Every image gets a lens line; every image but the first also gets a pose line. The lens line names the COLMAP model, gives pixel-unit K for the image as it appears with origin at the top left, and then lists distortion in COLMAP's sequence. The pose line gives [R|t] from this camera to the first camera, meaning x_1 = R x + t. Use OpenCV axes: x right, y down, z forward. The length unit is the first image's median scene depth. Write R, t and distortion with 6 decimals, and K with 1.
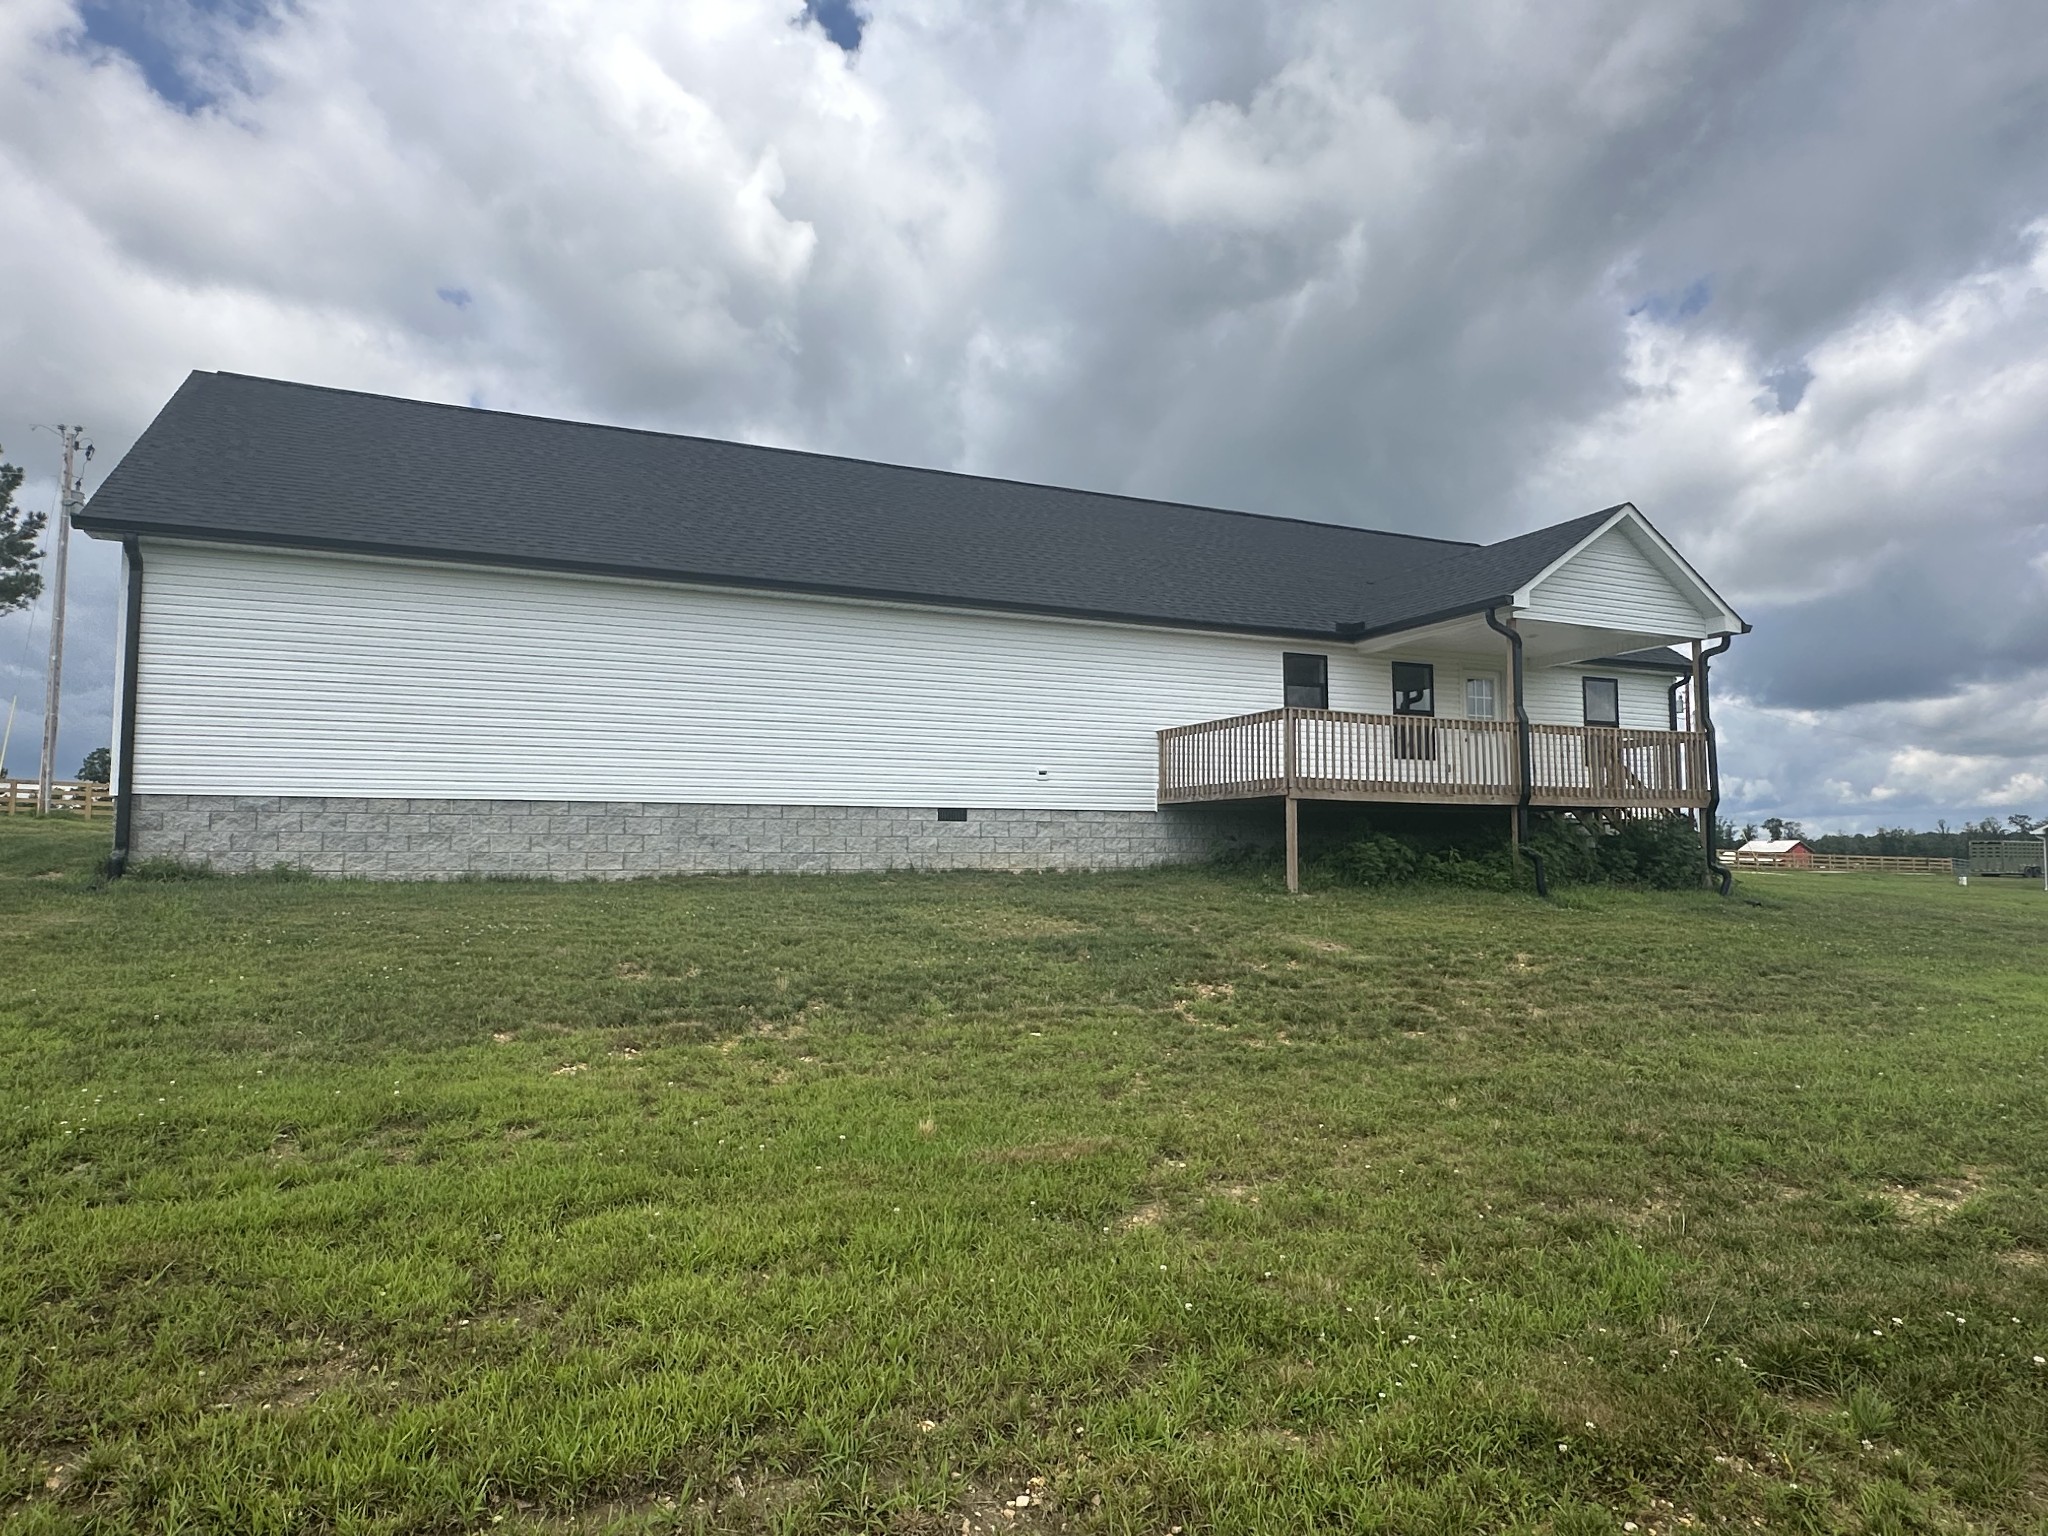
lens RADIAL K [[1234.9, 0, 1028.6], [0, 1234.9, 770.3], [0, 0, 1]] dist [0.007038, 0.001307]
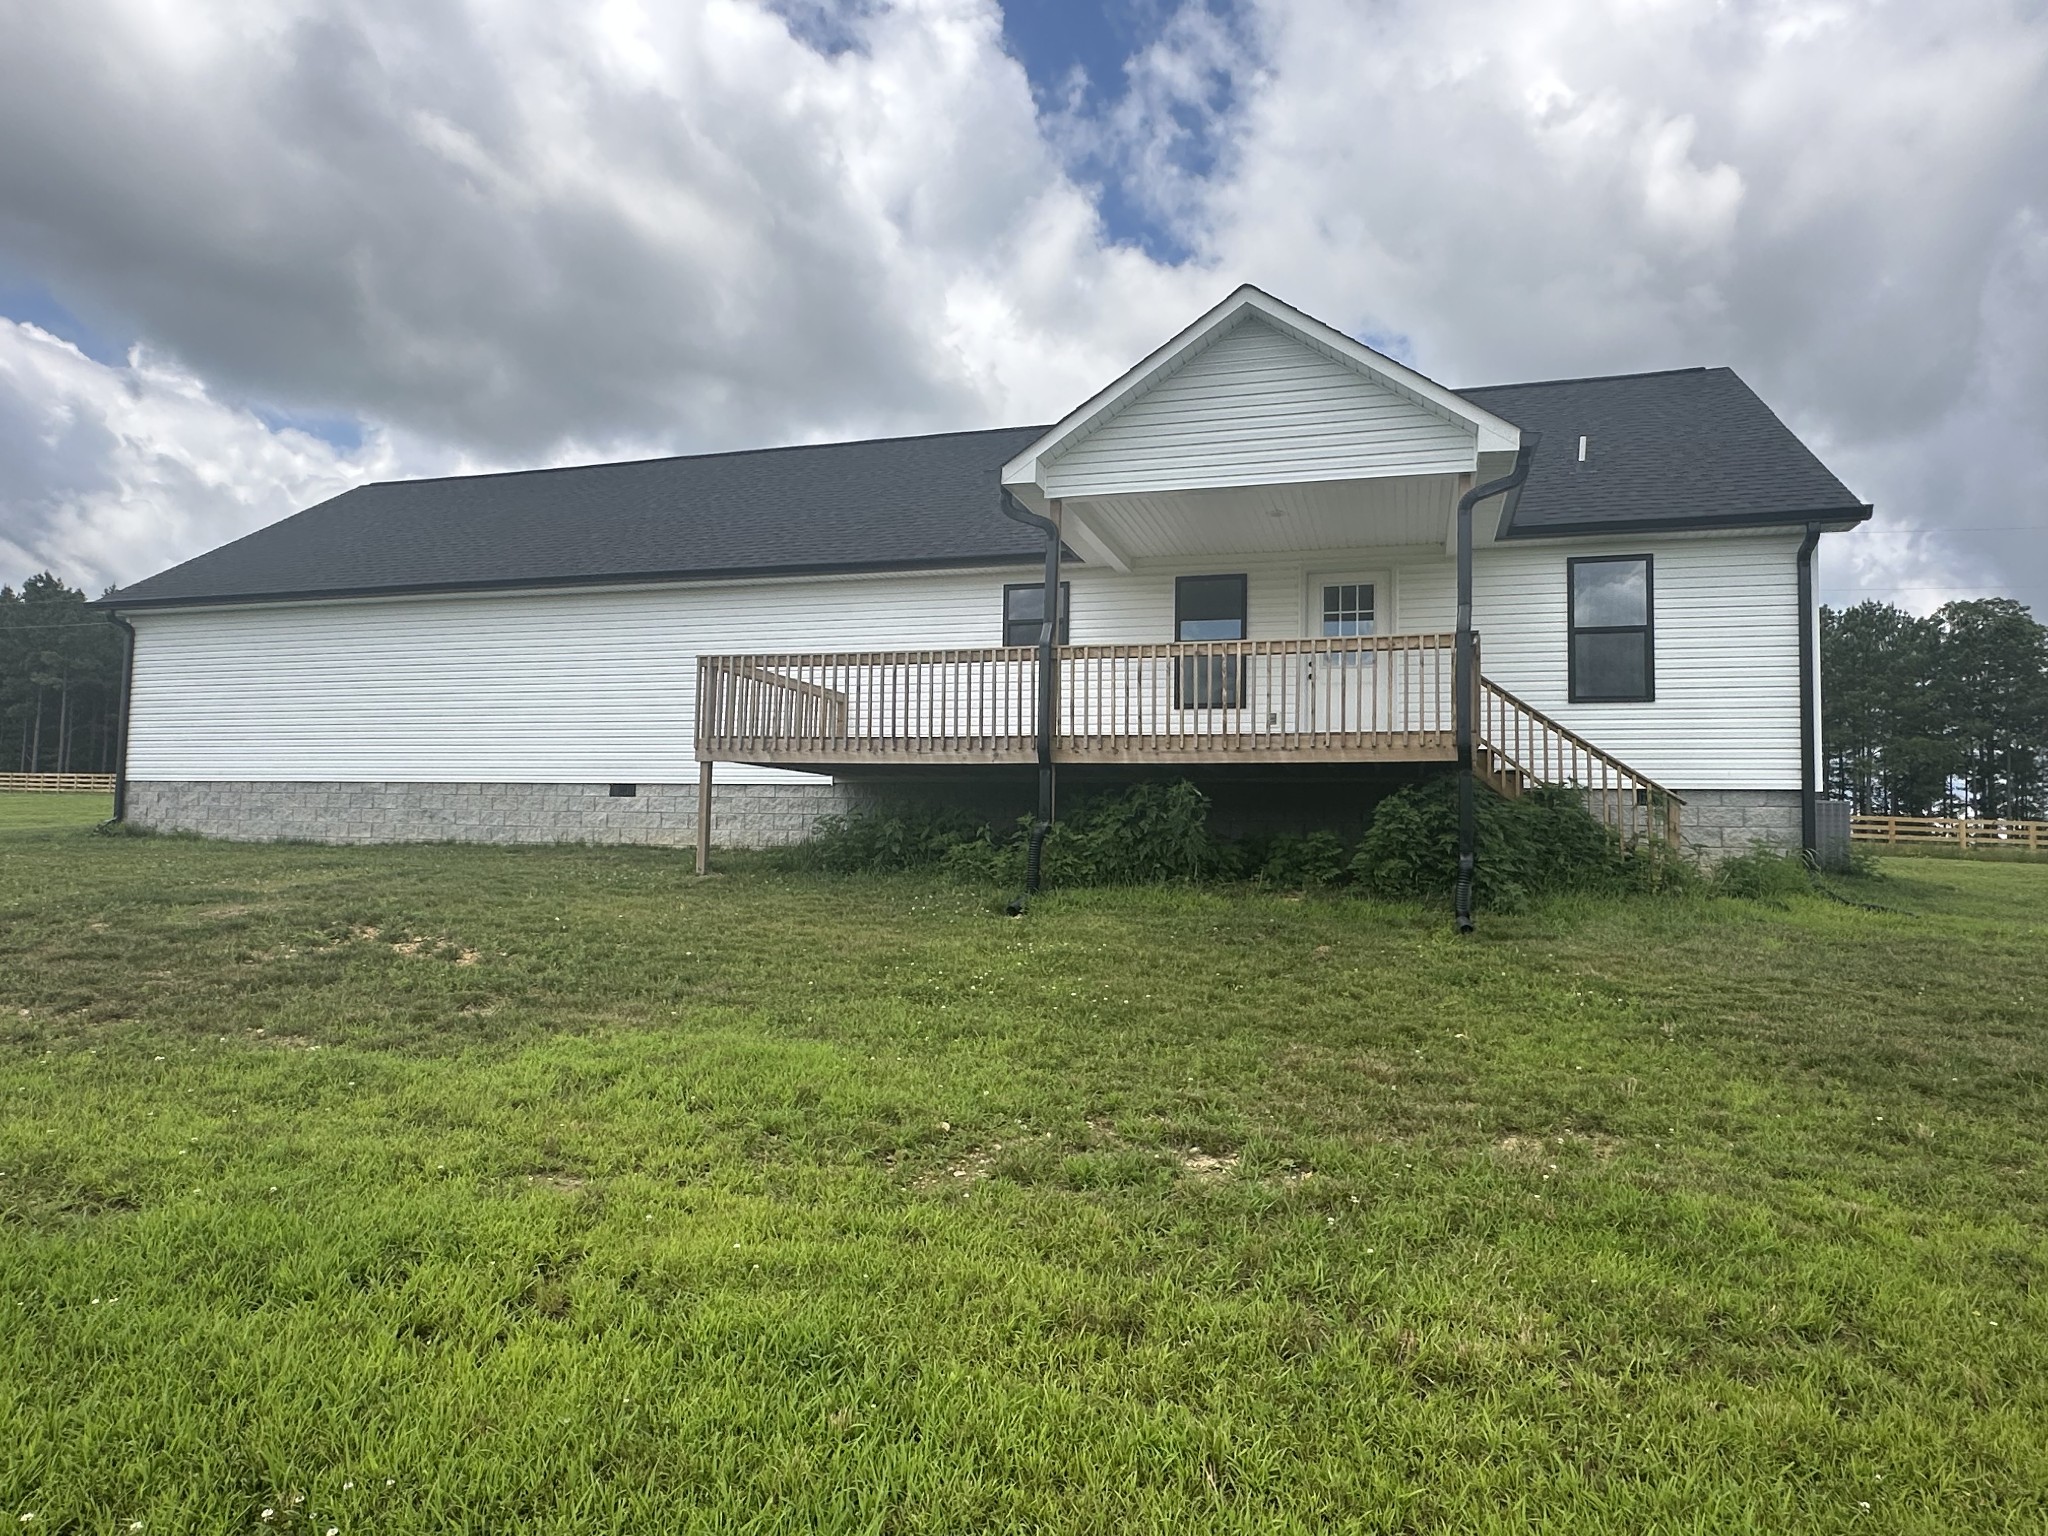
lens RADIAL K [[1234.9, 0, 1028.6], [0, 1234.9, 770.3], [0, 0, 1]] dist [0.007038, 0.001307]
pose [[0.732941, -0.034740, -0.679405, 0.887642], [0.019444, 0.999357, -0.030124, 0.057620], [0.680014, 0.008868, 0.733145, 0.492018]]
